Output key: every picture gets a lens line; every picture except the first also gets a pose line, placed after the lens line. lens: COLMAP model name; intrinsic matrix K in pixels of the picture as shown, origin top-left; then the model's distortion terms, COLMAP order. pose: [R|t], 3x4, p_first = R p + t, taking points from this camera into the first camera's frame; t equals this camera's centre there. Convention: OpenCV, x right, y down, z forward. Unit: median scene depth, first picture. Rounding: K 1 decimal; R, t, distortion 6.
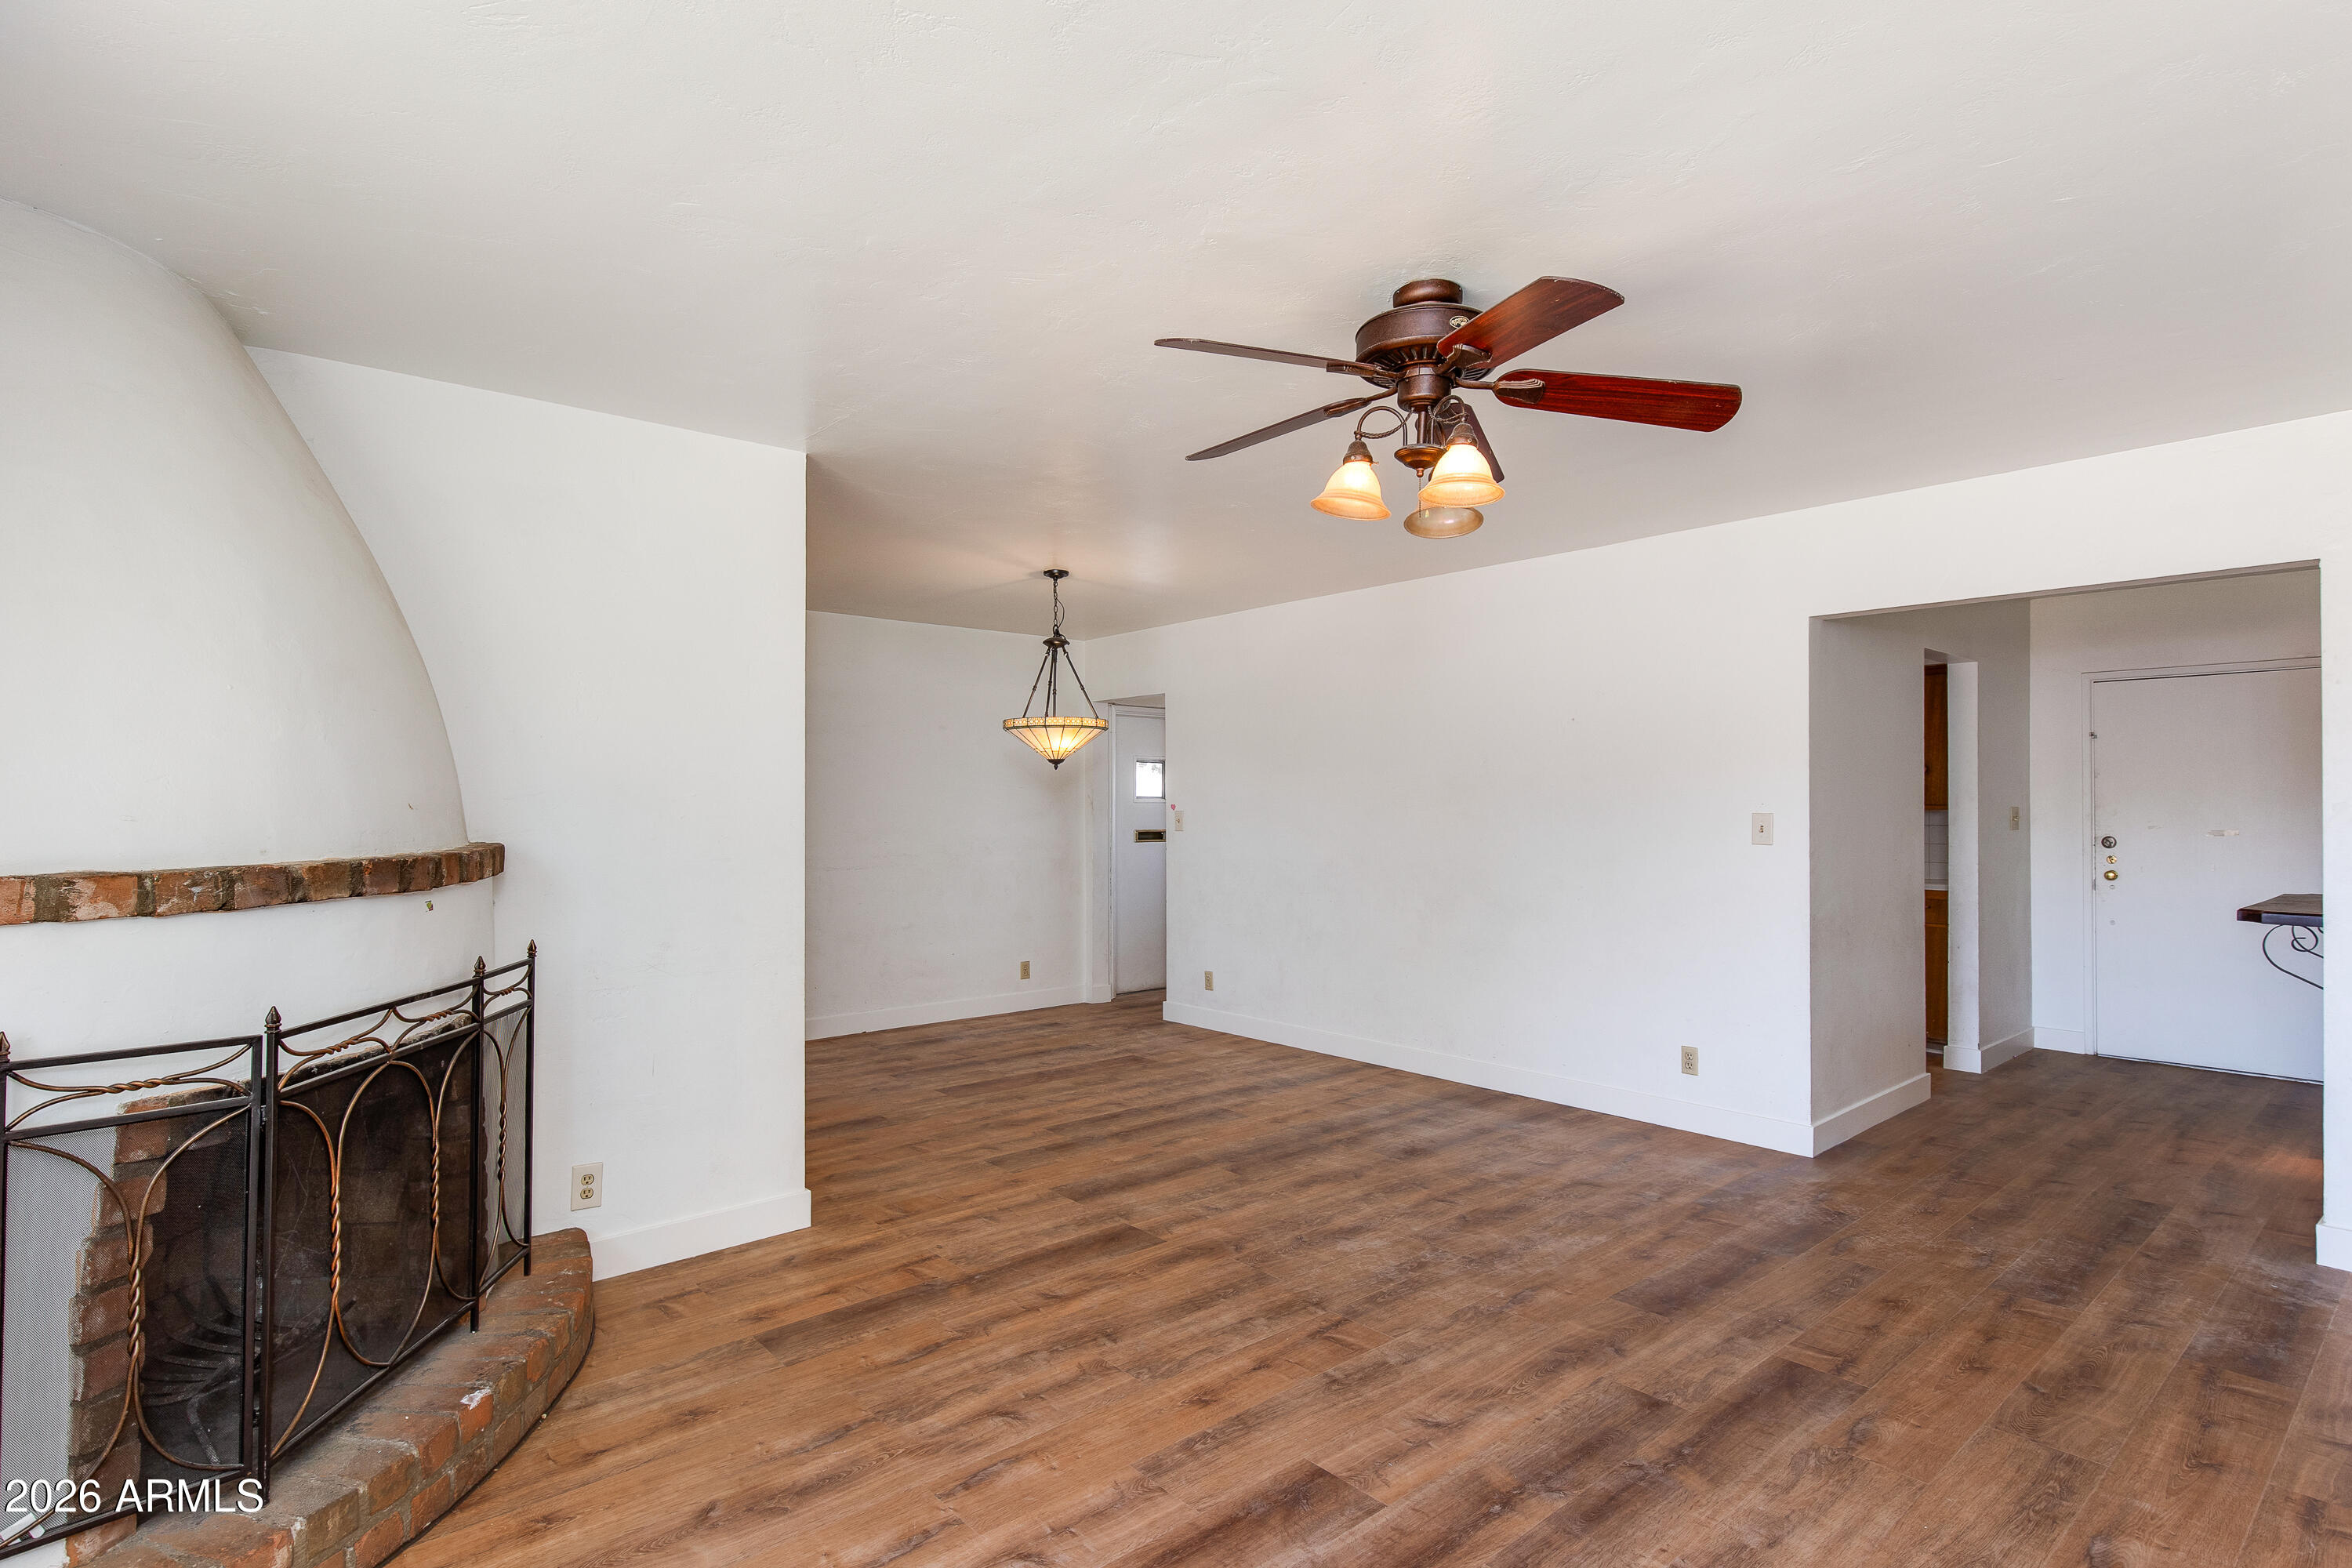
lens RADIAL K [[1175.5, 0, 1199.9], [0, 1175.5, 798.4], [0, 0, 1]] dist [-0.002328, 0.000249]
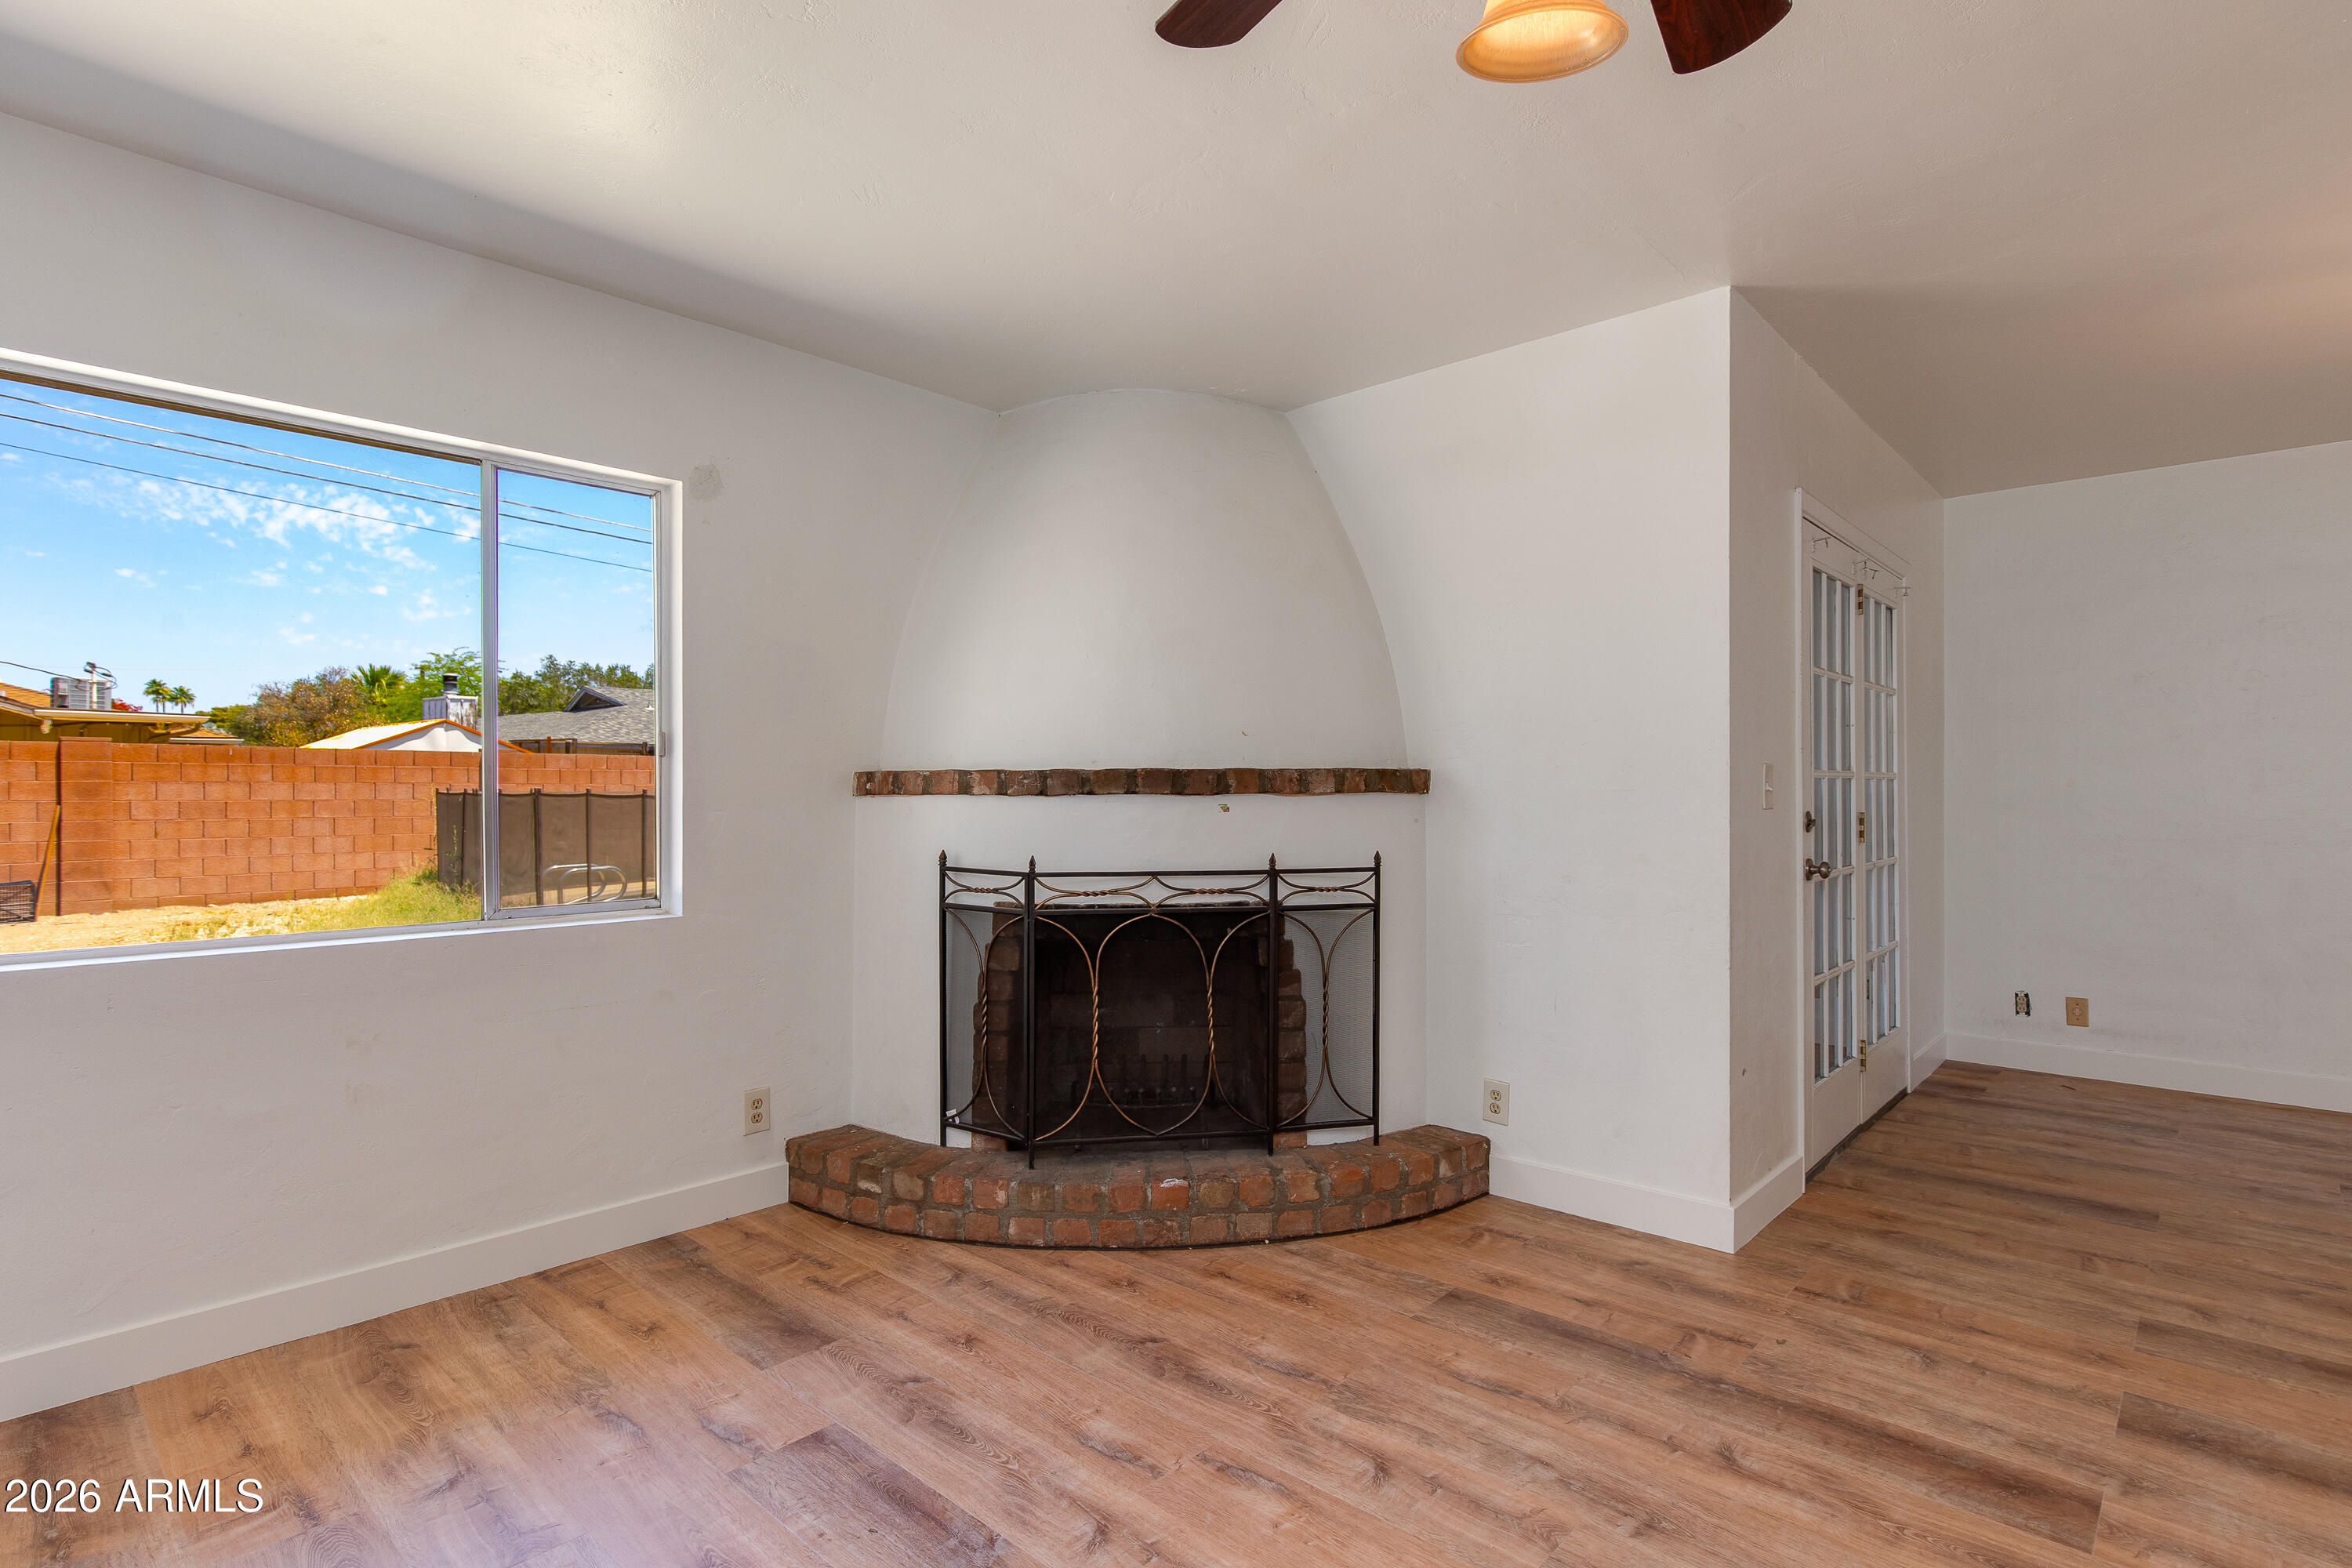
lens RADIAL K [[1153.4, 0, 1168.2], [0, 1153.4, 783.1], [0, 0, 1]] dist [-0.000126, -0.001770]
pose [[0.100202, -0.004799, -0.994956, 0.461267], [0.005846, 0.999974, -0.004234, 0.051754], [0.994950, -0.005392, 0.100227, 0.609899]]
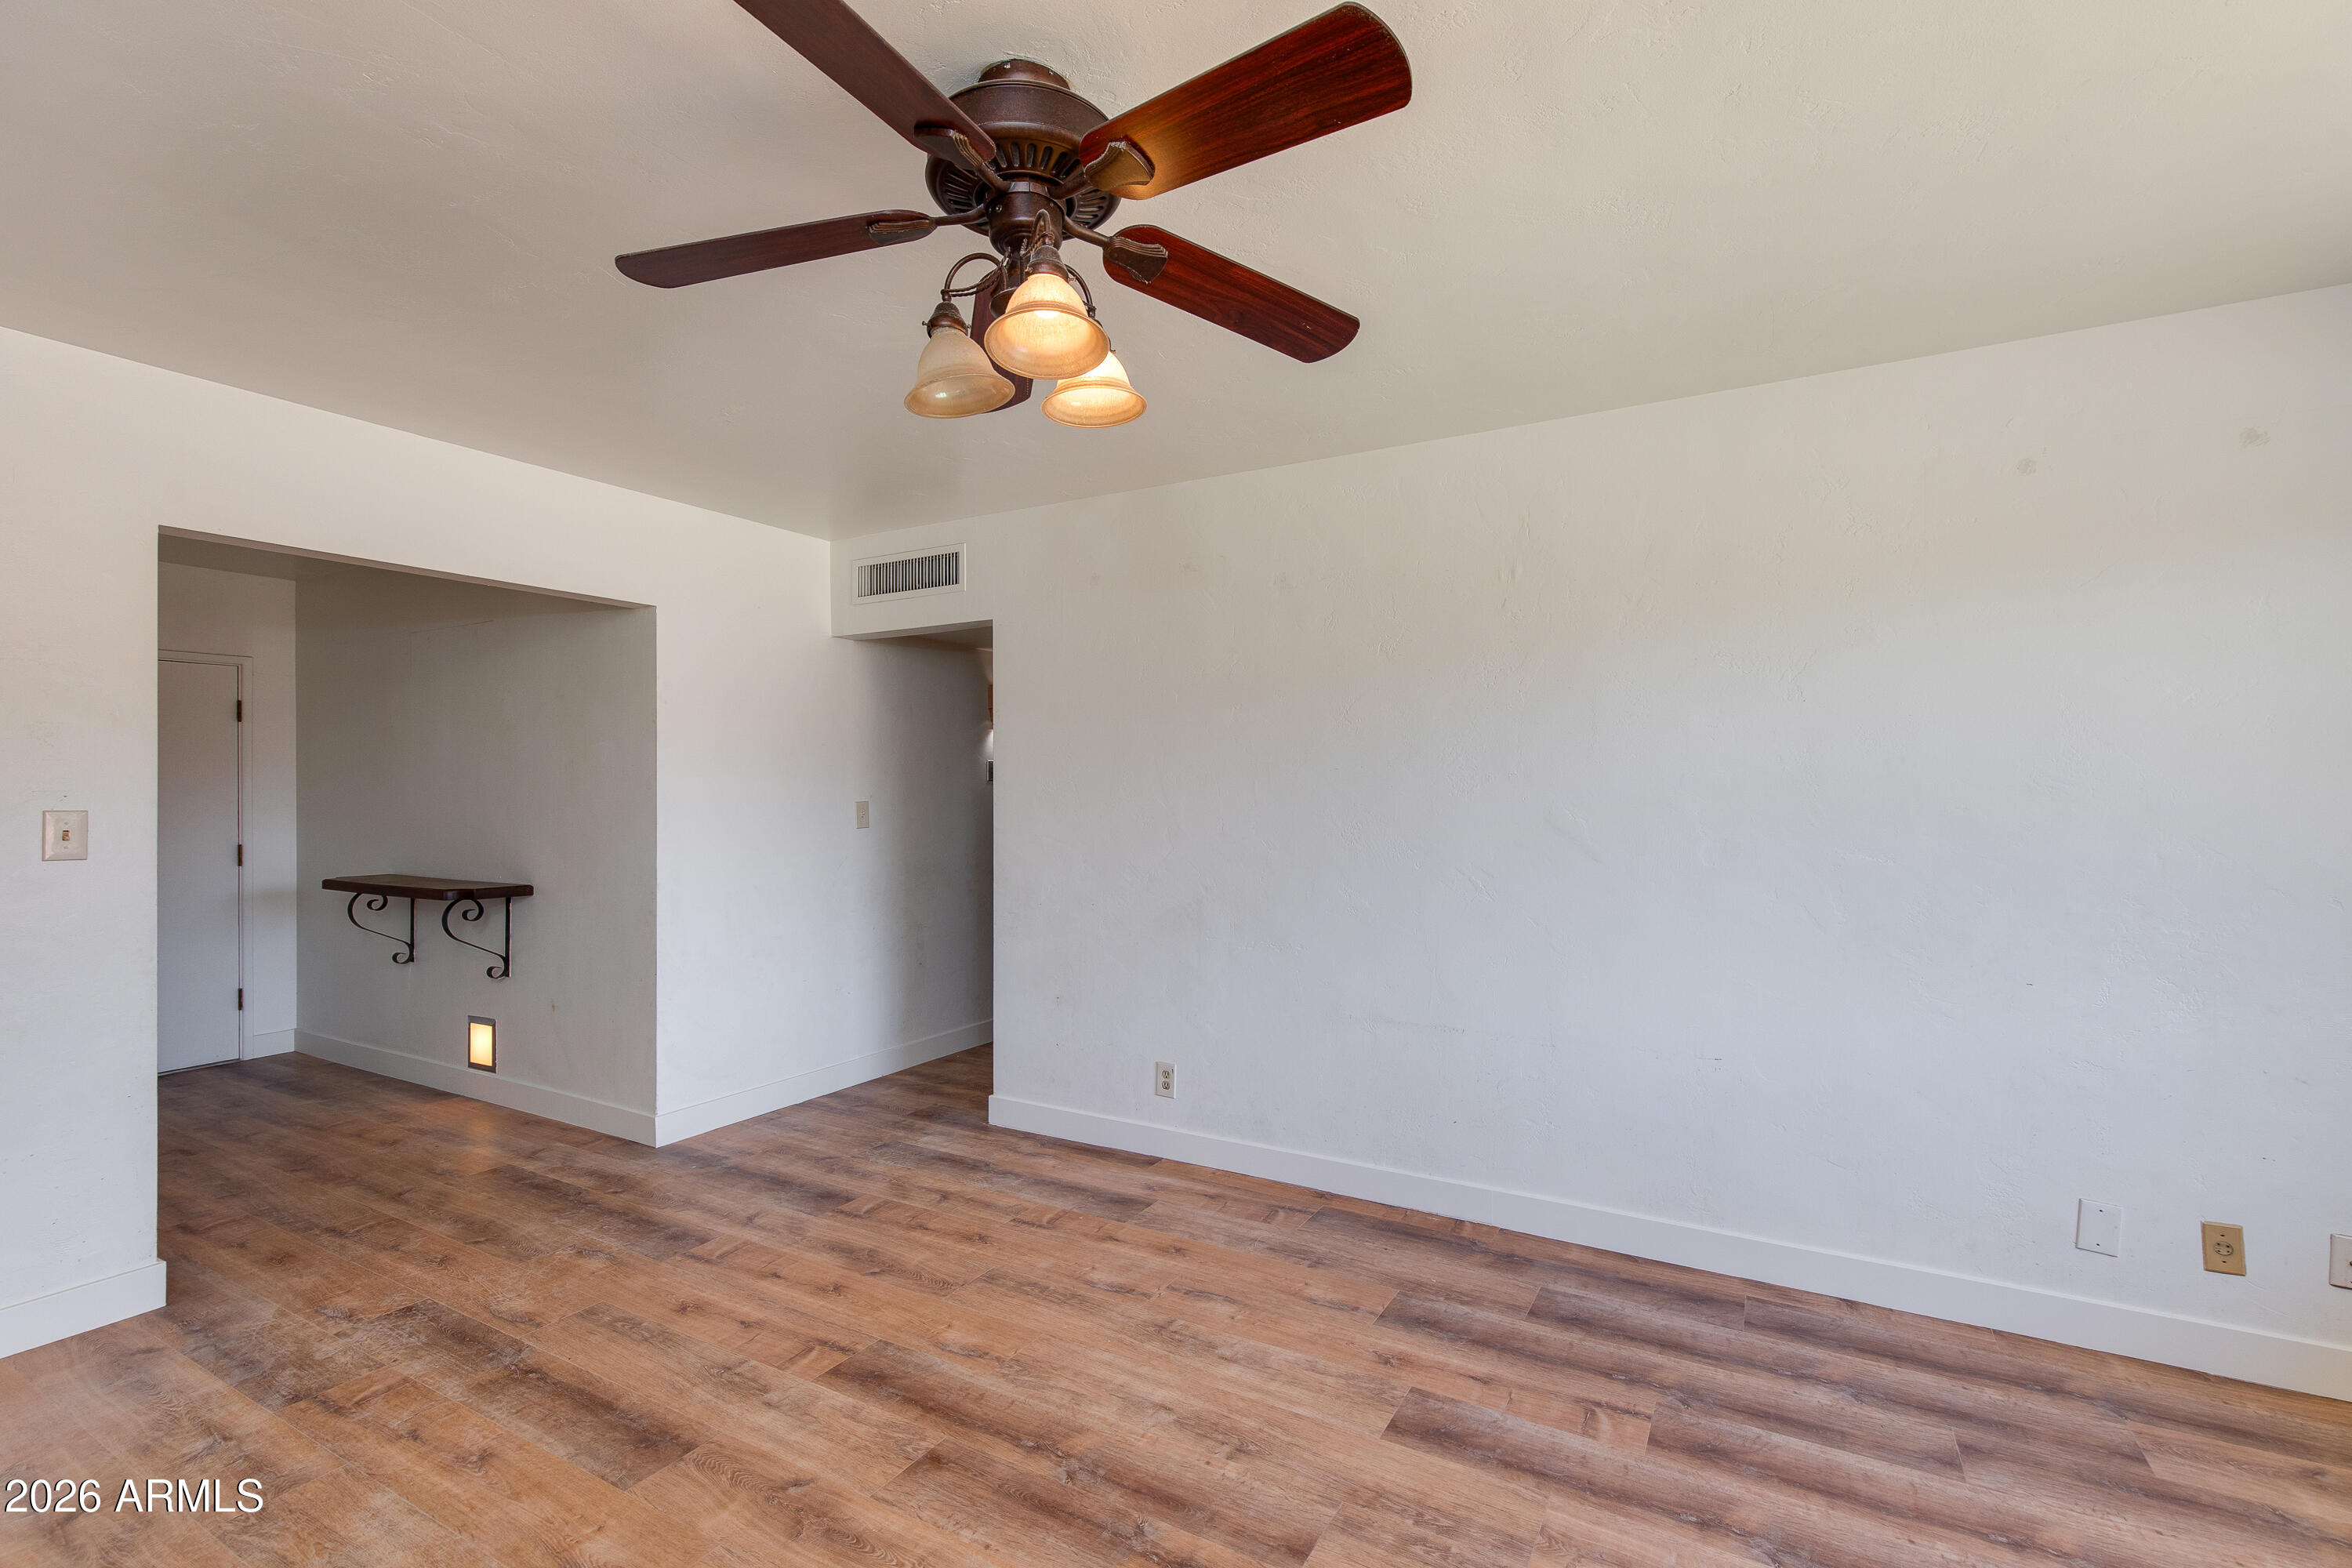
lens RADIAL K [[1061.4, 0, 1165.9], [0, 1061.4, 778.5], [0, 0, 1]] dist [0.011158, -0.003577]
pose [[-0.313274, 0.010614, 0.949603, -0.357748], [-0.002609, 0.999924, -0.012038, 0.001678], [-0.949659, -0.006249, -0.313223, 0.863905]]
